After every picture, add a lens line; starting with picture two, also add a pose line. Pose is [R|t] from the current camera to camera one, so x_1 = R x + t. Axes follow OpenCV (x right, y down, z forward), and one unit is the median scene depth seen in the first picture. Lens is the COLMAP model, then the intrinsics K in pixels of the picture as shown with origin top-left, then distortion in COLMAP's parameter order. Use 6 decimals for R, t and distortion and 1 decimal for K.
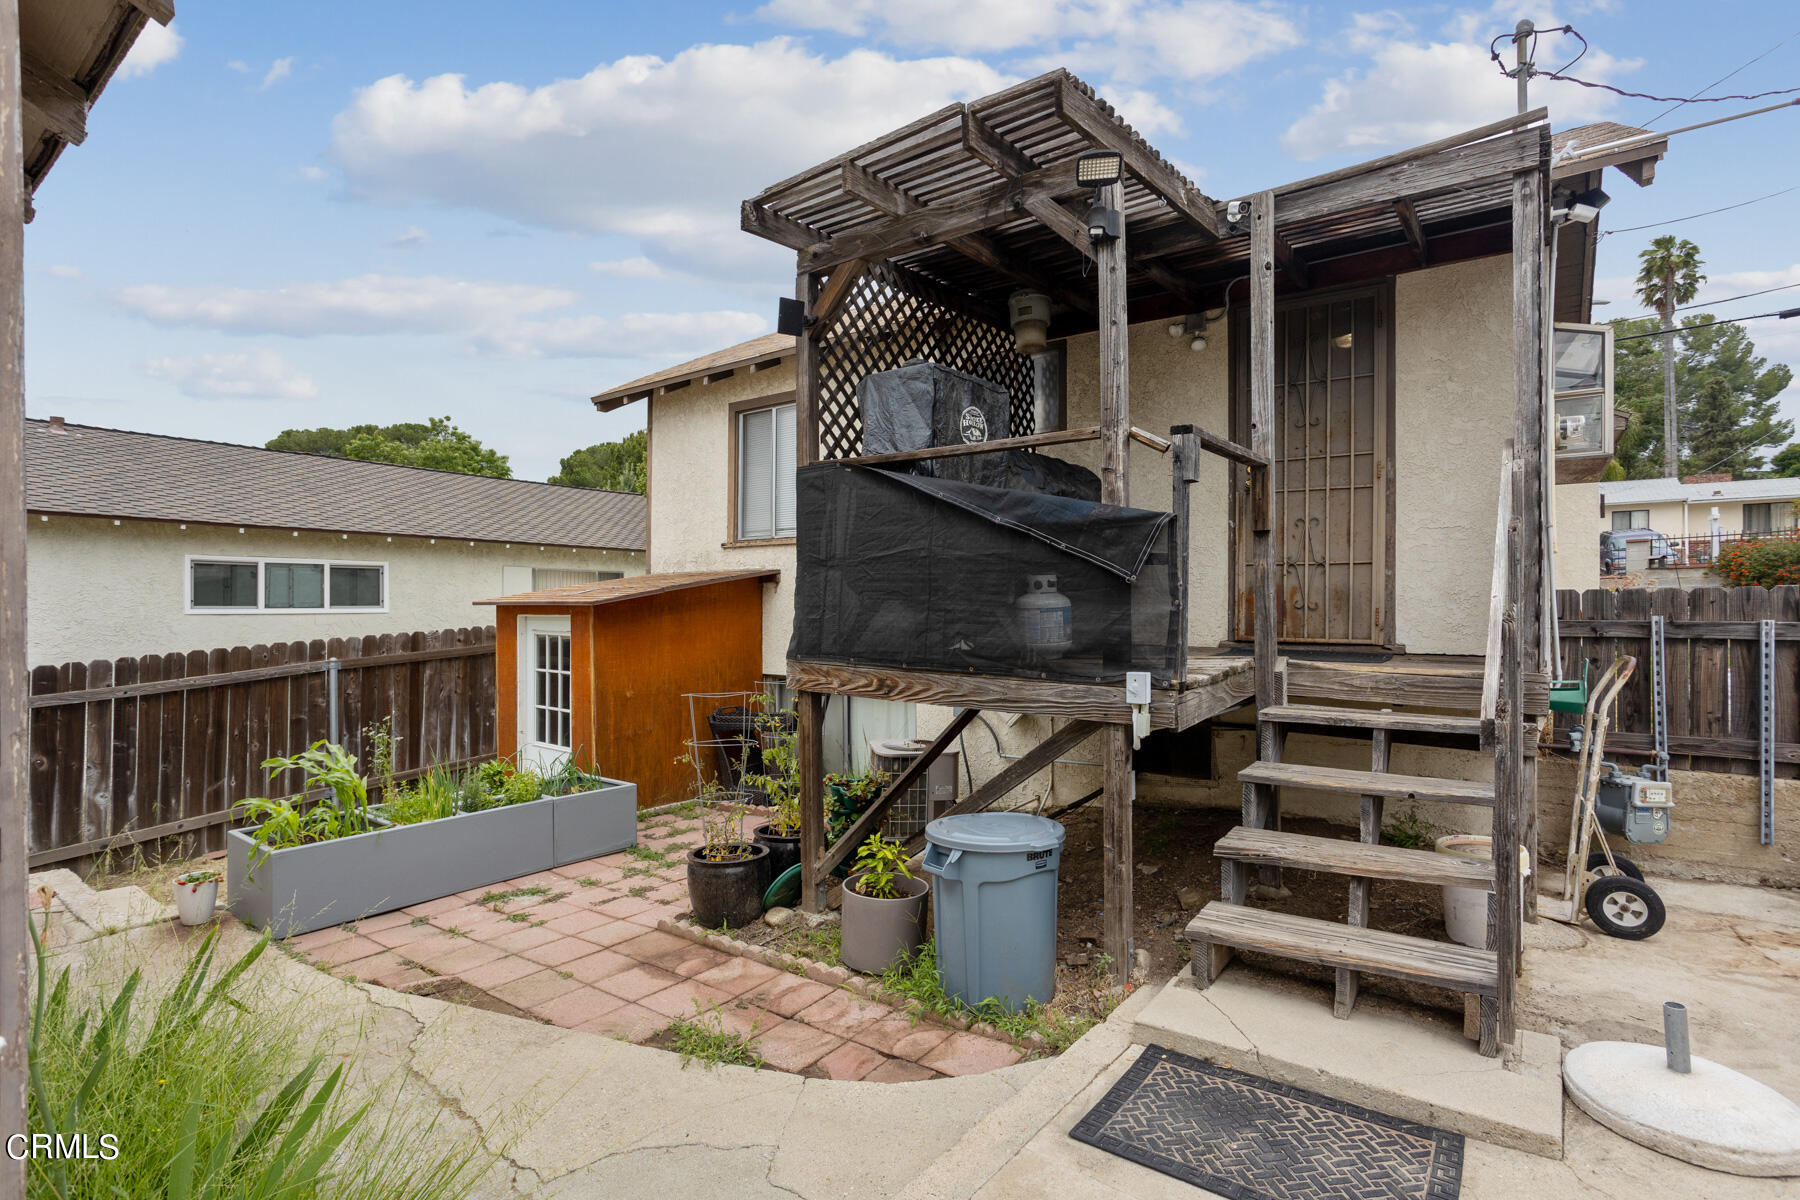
lens RADIAL K [[870.0, 0, 894.4], [0, 870.0, 604.4], [0, 0, 1]] dist [-0.056364, 0.034261]
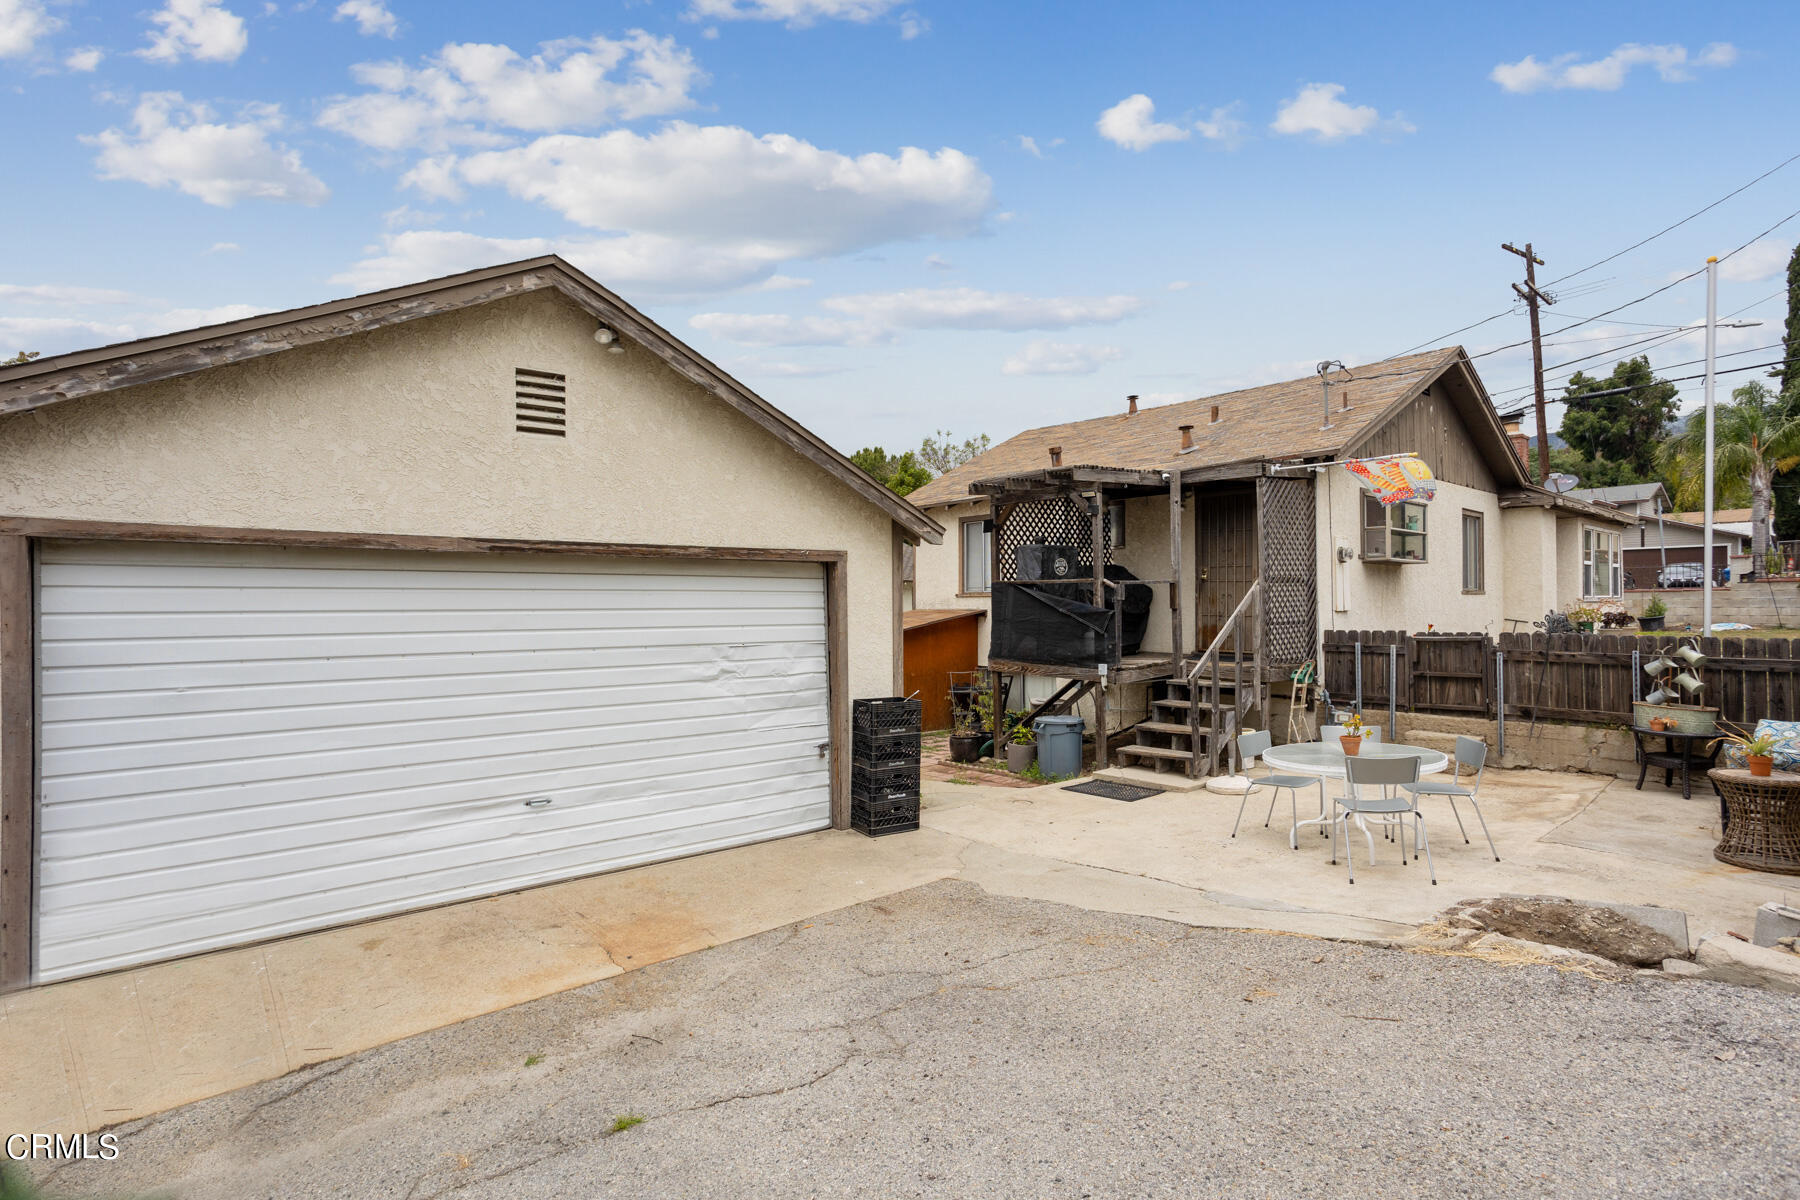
lens RADIAL K [[878.9, 0, 901.0], [0, 878.9, 594.3], [0, 0, 1]] dist [-0.053934, 0.036773]
pose [[0.971420, -0.009635, -0.237170, 0.240004], [0.008466, 0.999946, -0.005950, -0.111770], [0.237214, 0.003773, 0.971450, -1.549954]]
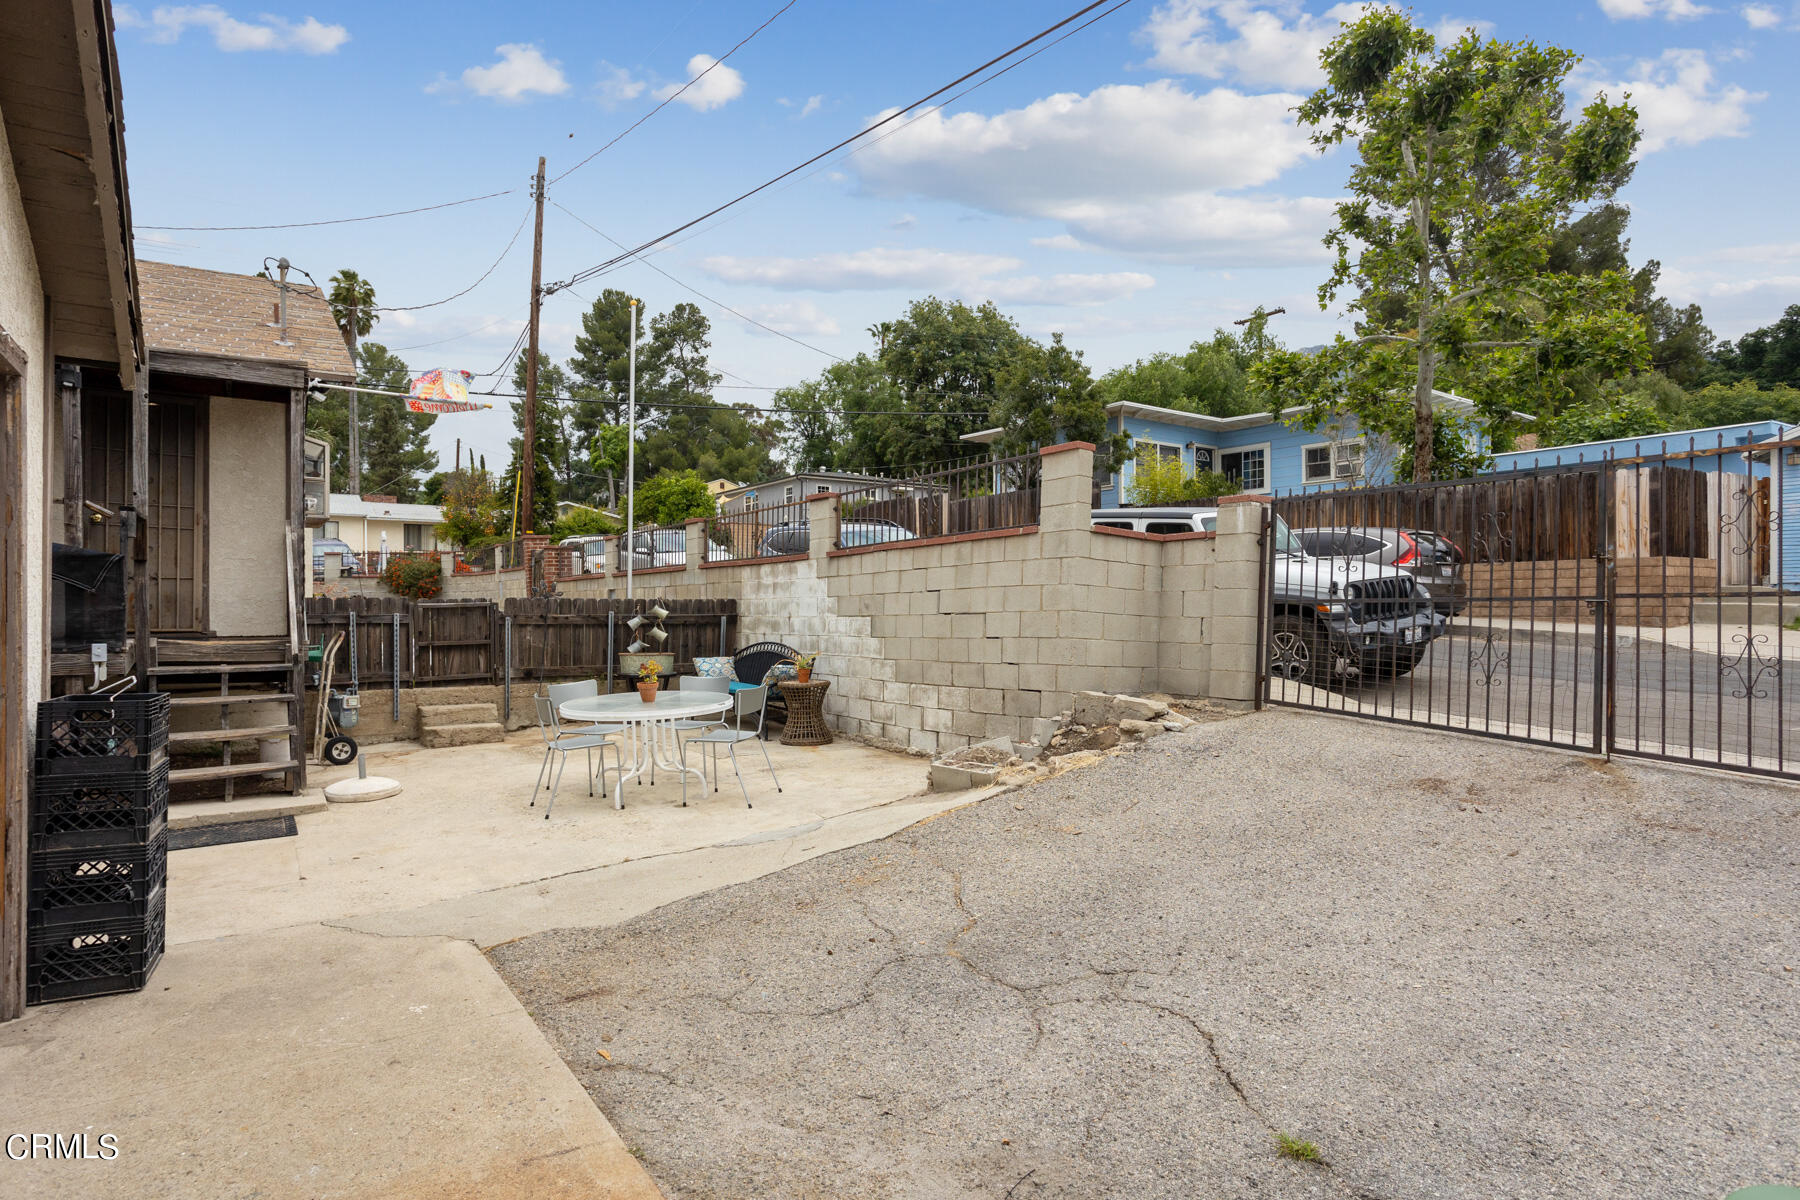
lens RADIAL K [[978.5, 0, 893.4], [0, 978.5, 619.7], [0, 0, 1]] dist [-0.006821, 0.000540]
pose [[0.320202, -0.010343, 0.947293, -0.791772], [-0.003509, 0.999921, 0.012104, -0.000140], [-0.947343, -0.007200, 0.320140, -0.853604]]
